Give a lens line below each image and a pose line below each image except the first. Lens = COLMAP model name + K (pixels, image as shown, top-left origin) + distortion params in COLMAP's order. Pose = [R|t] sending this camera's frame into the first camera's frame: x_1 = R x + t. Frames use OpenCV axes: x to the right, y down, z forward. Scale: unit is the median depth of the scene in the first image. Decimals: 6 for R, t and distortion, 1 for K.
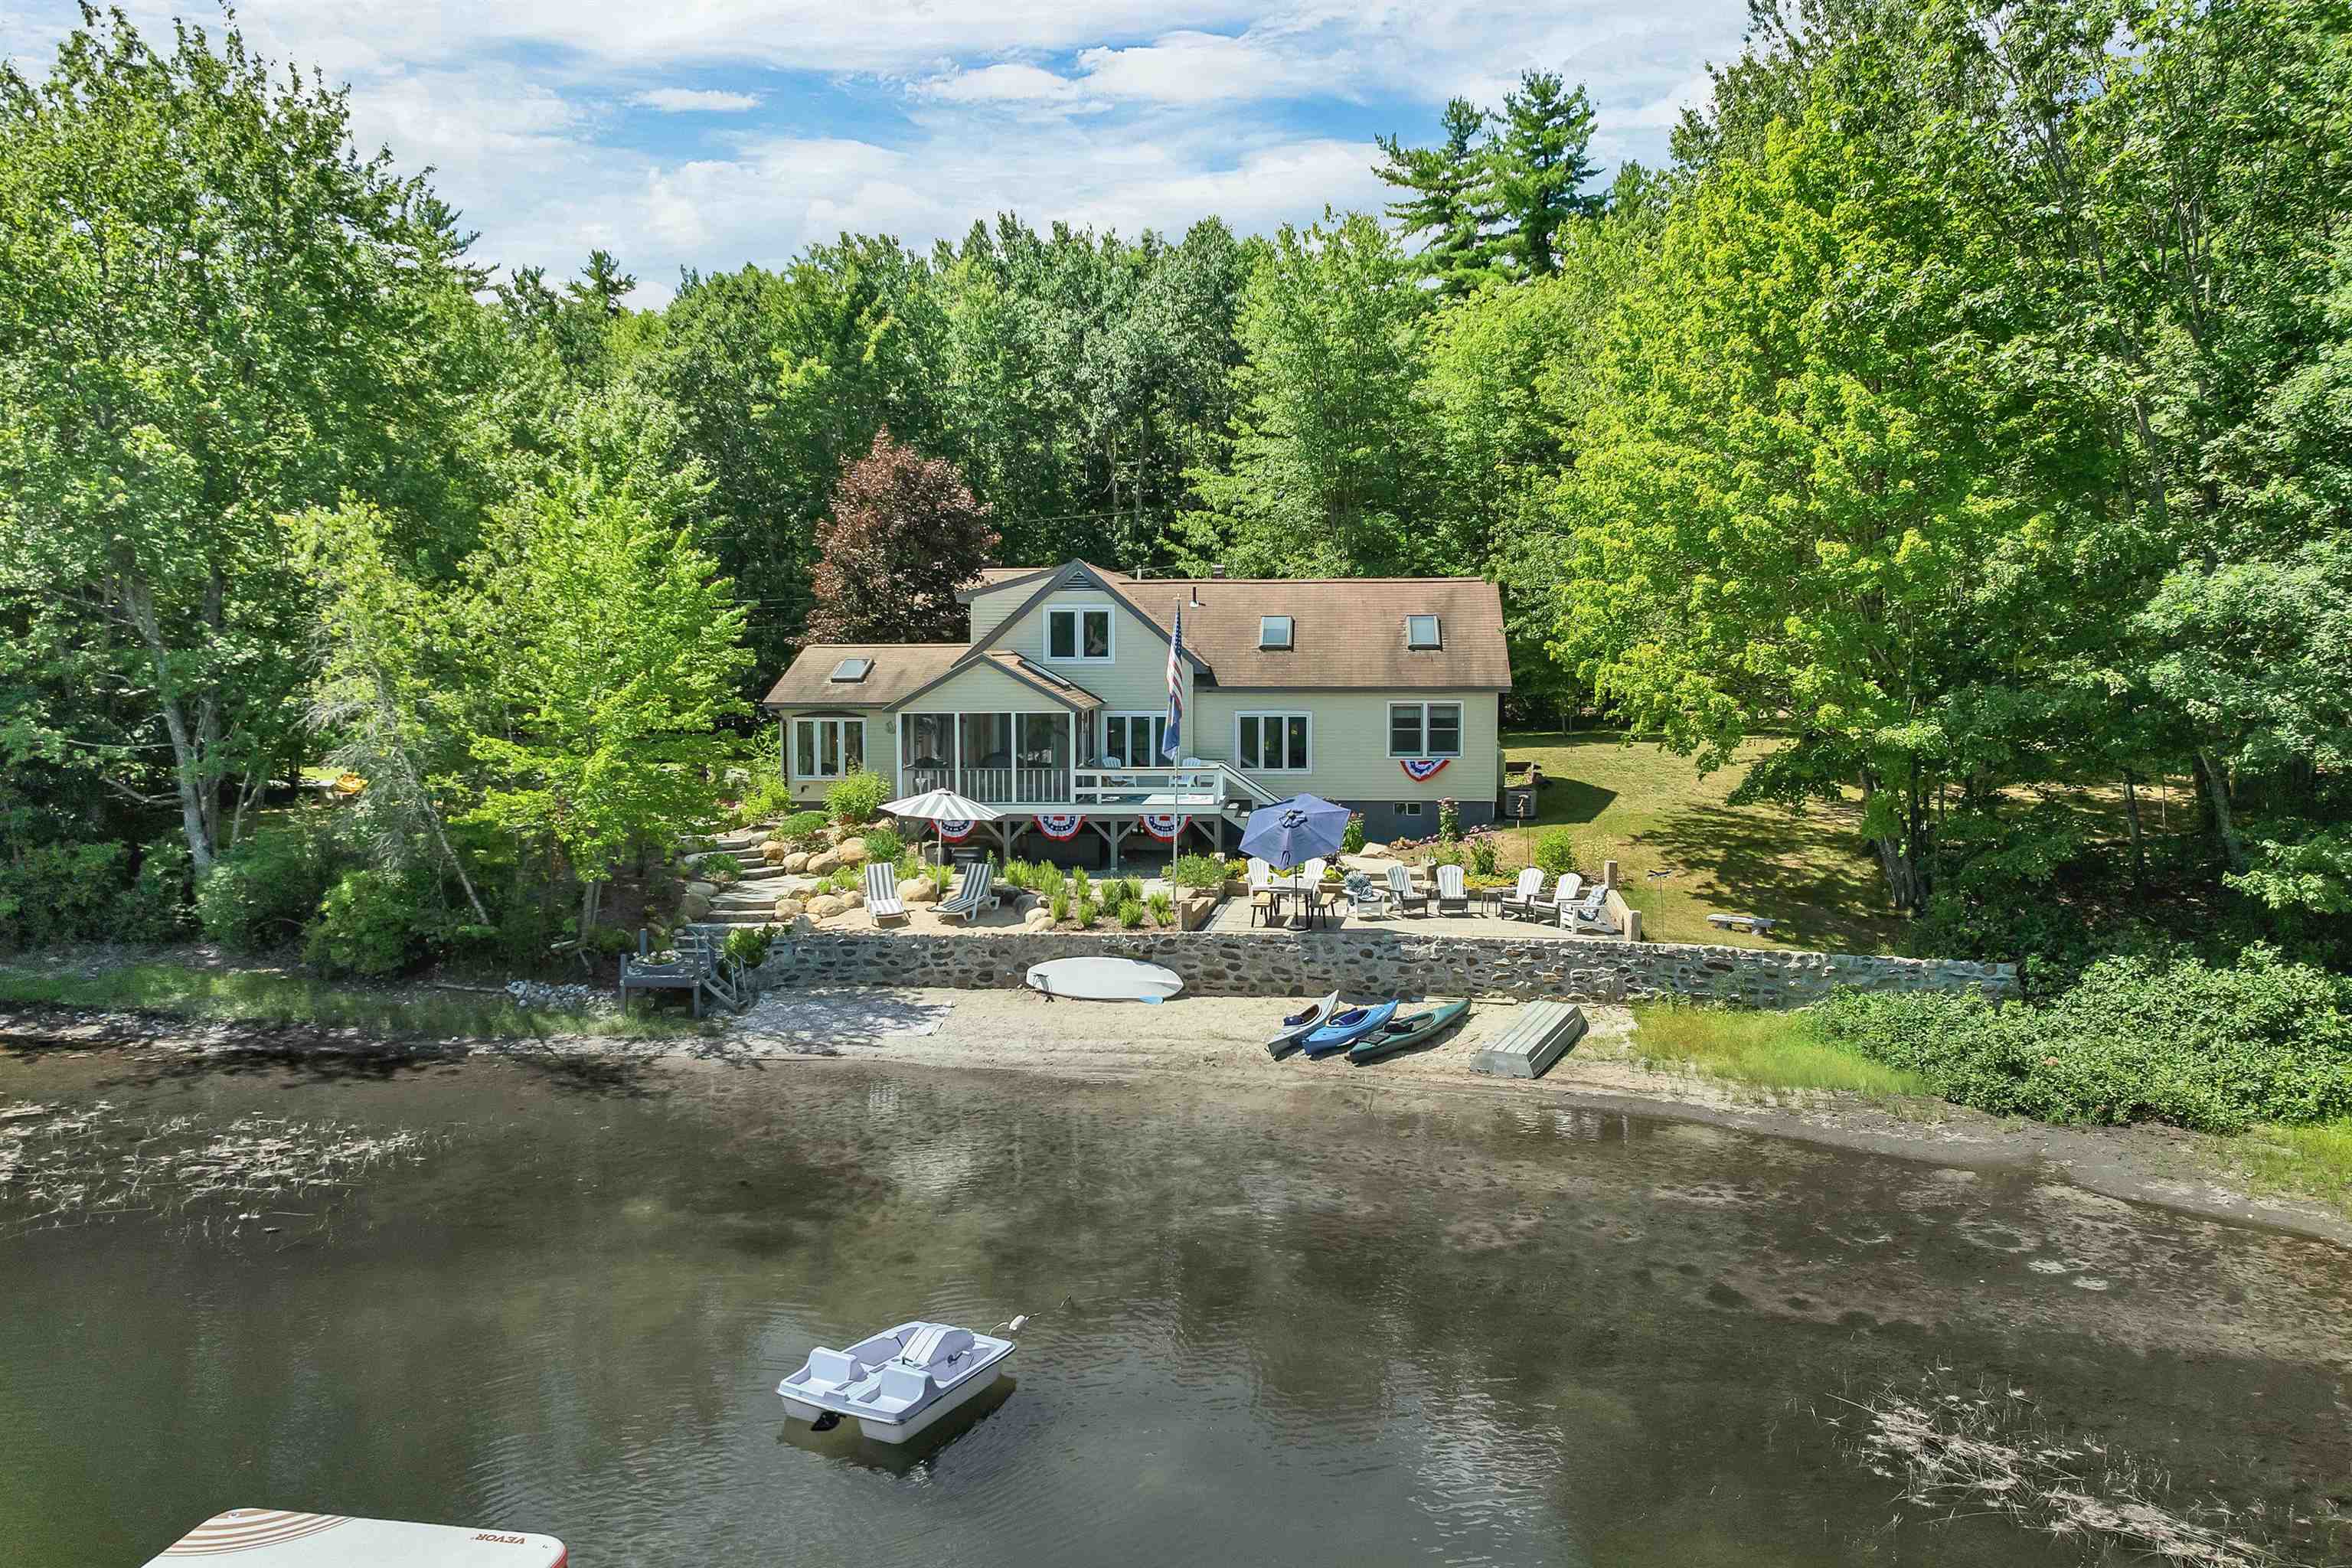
lens RADIAL K [[1737.9, 0, 1176.0], [0, 1737.9, 784.0], [0, 0, 1]] dist [-0.005022, -0.000606]
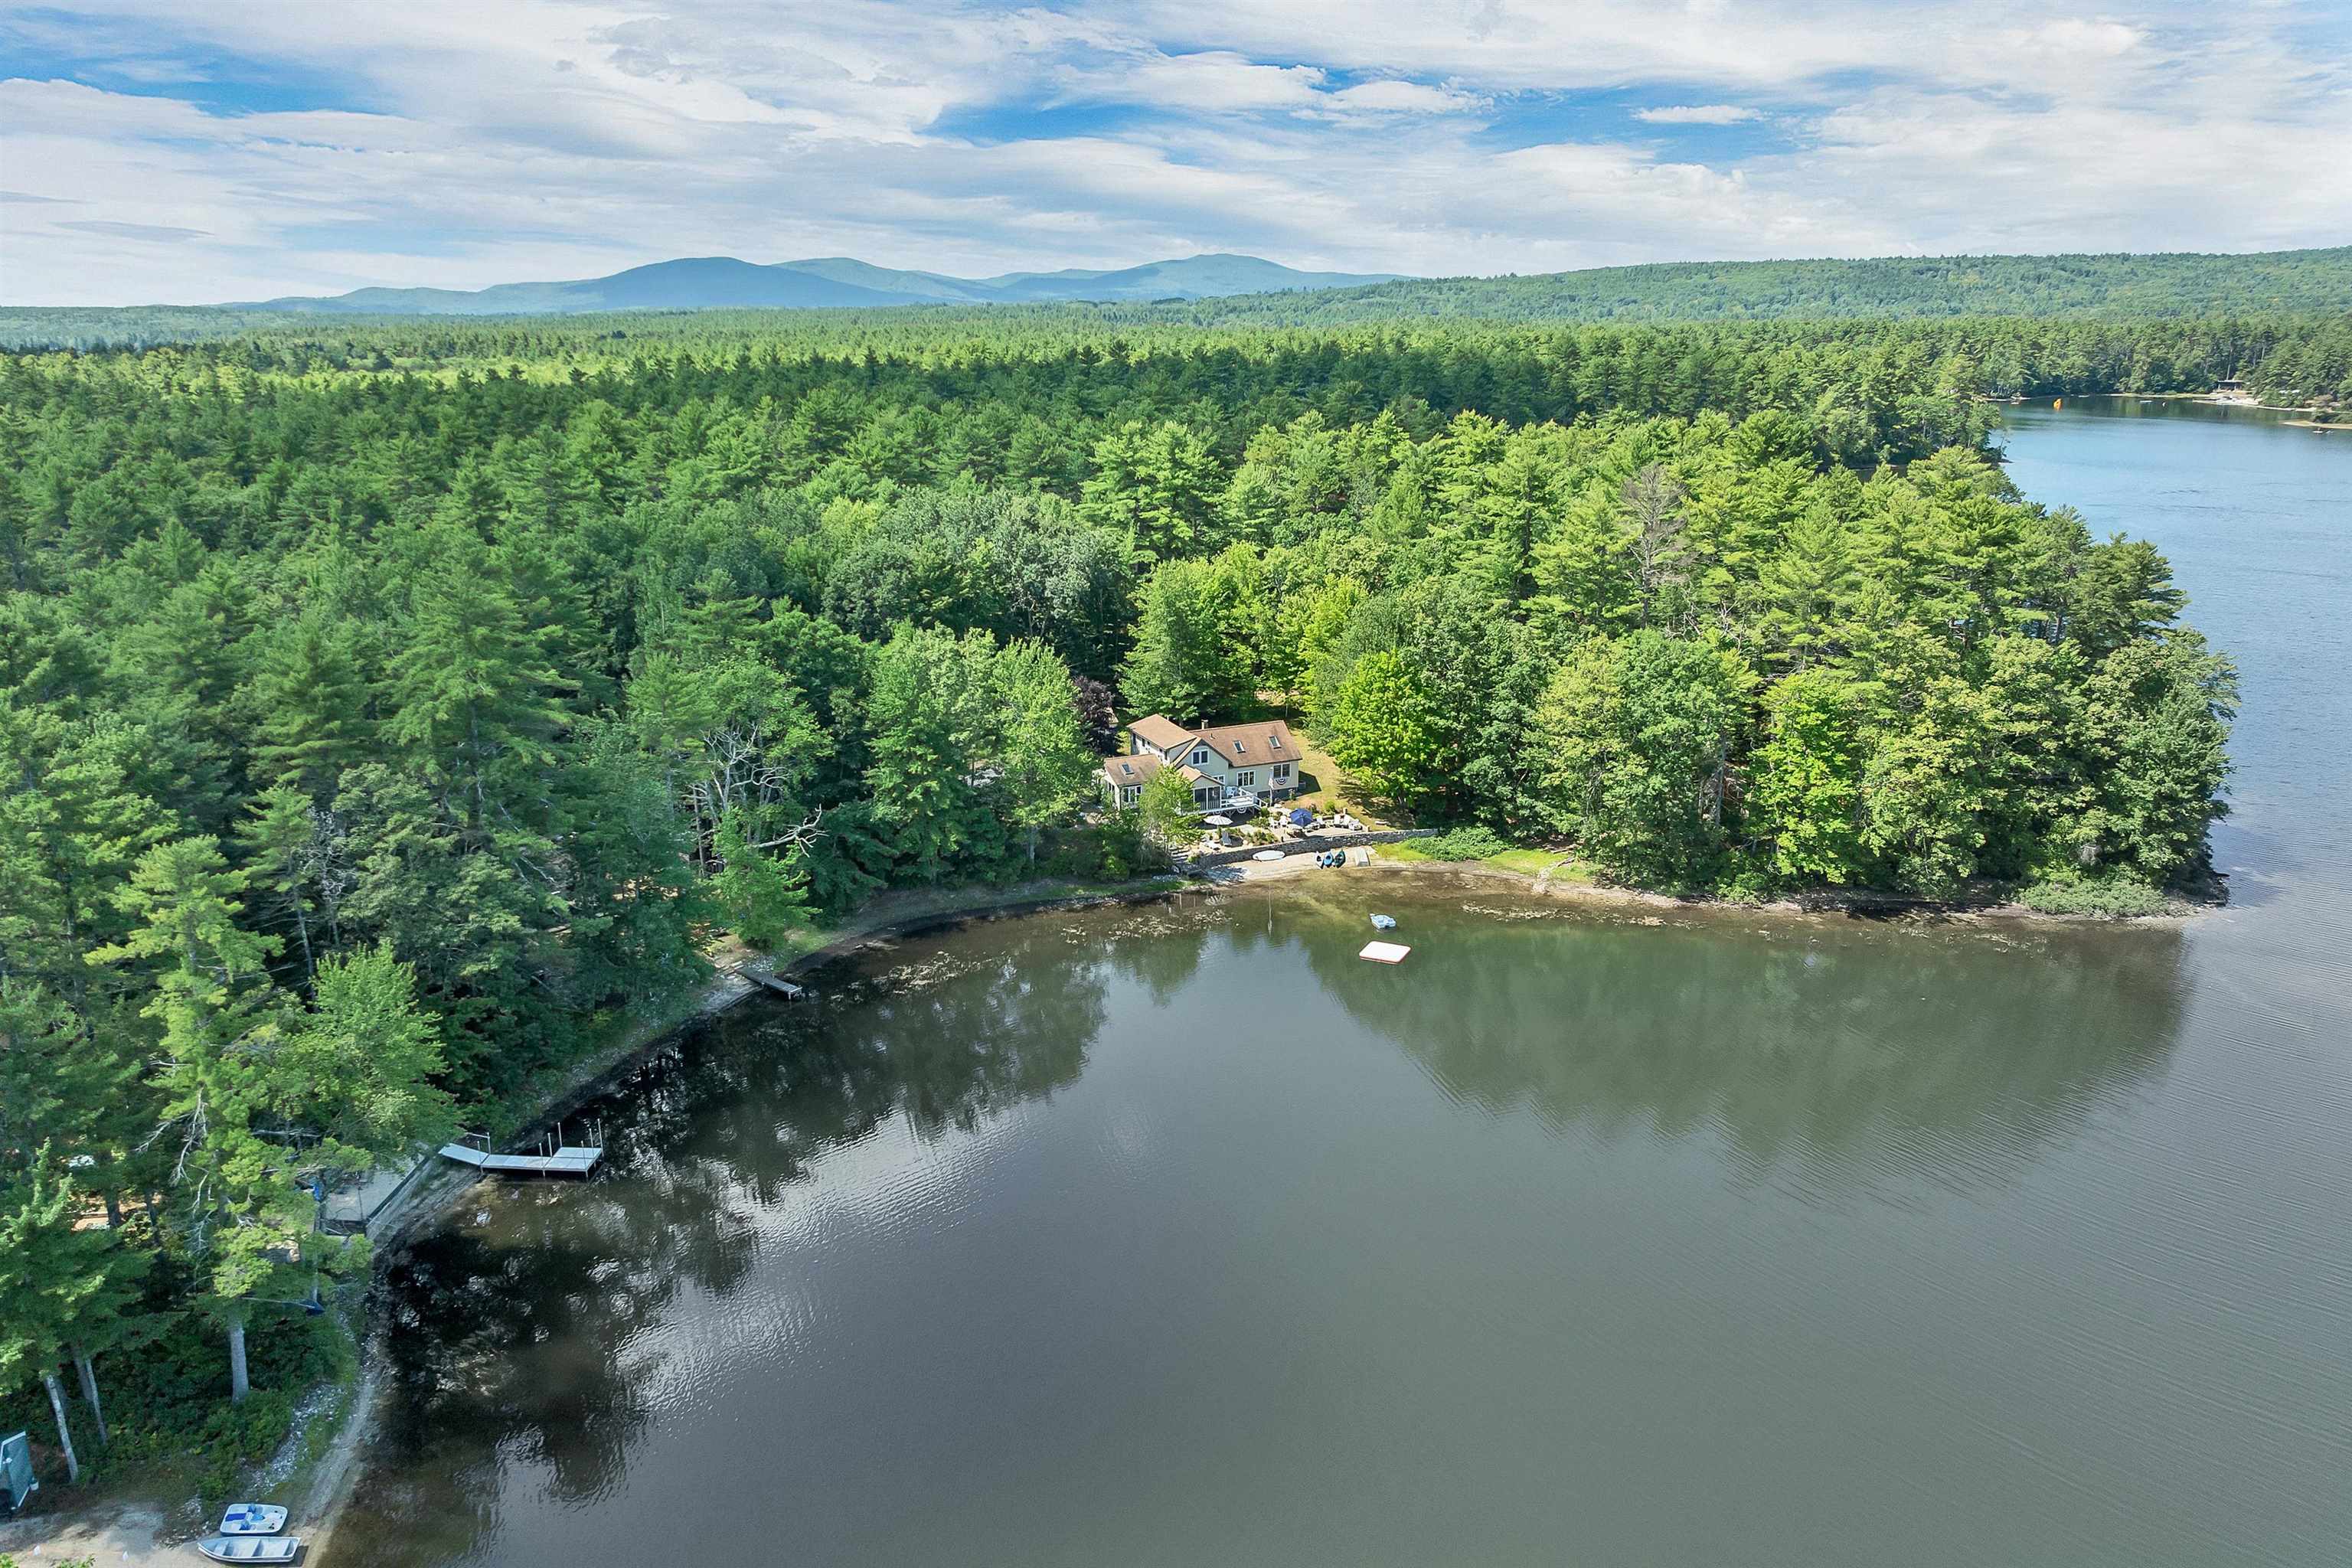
lens RADIAL K [[1683.7, 0, 1170.5], [0, 1683.7, 797.8], [0, 0, 1]] dist [-0.039521, 0.001083]
pose [[0.881057, -0.139428, 0.451994, -1.887455], [0.045694, 0.976188, 0.212058, -0.828197], [-0.470798, -0.166182, 0.866448, -2.259792]]
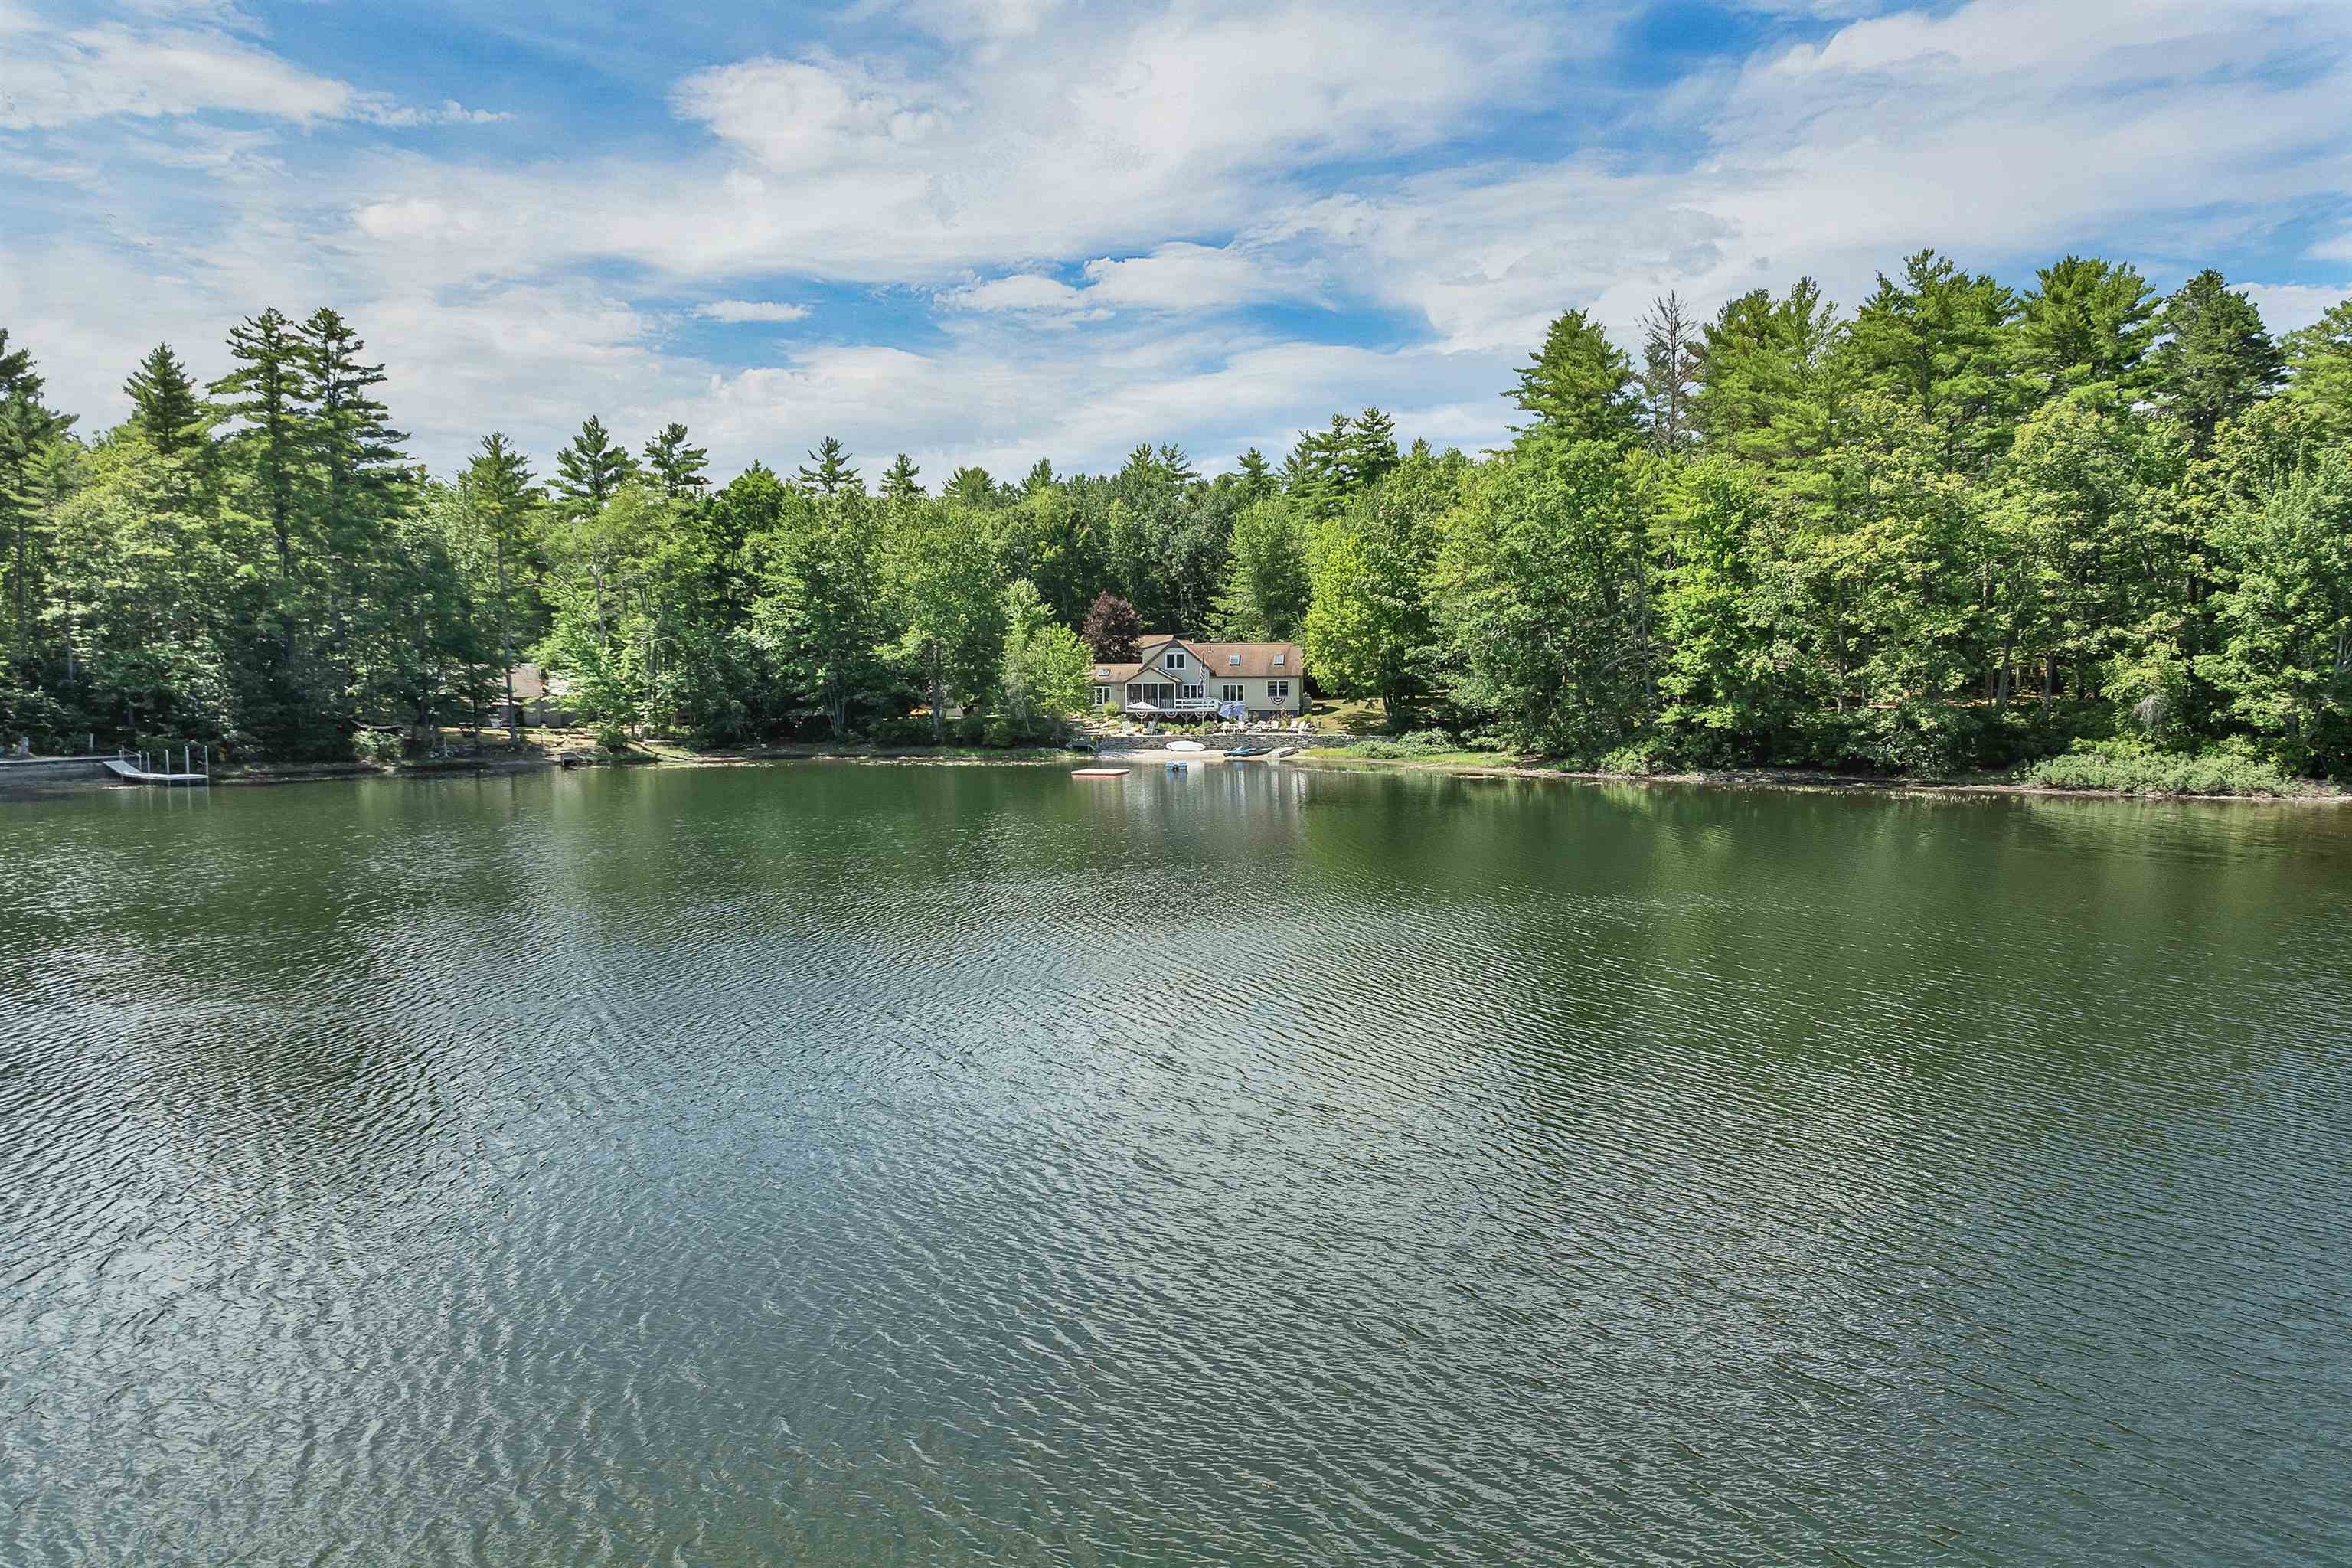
lens RADIAL K [[1683.7, 0, 1170.5], [0, 1683.7, 797.8], [0, 0, 1]] dist [-0.039521, 0.001083]
pose [[0.999471, -0.004621, -0.032201, 0.042174], [0.004669, 0.999988, 0.001417, 0.189033], [0.032194, -0.001566, 0.999480, -2.452025]]
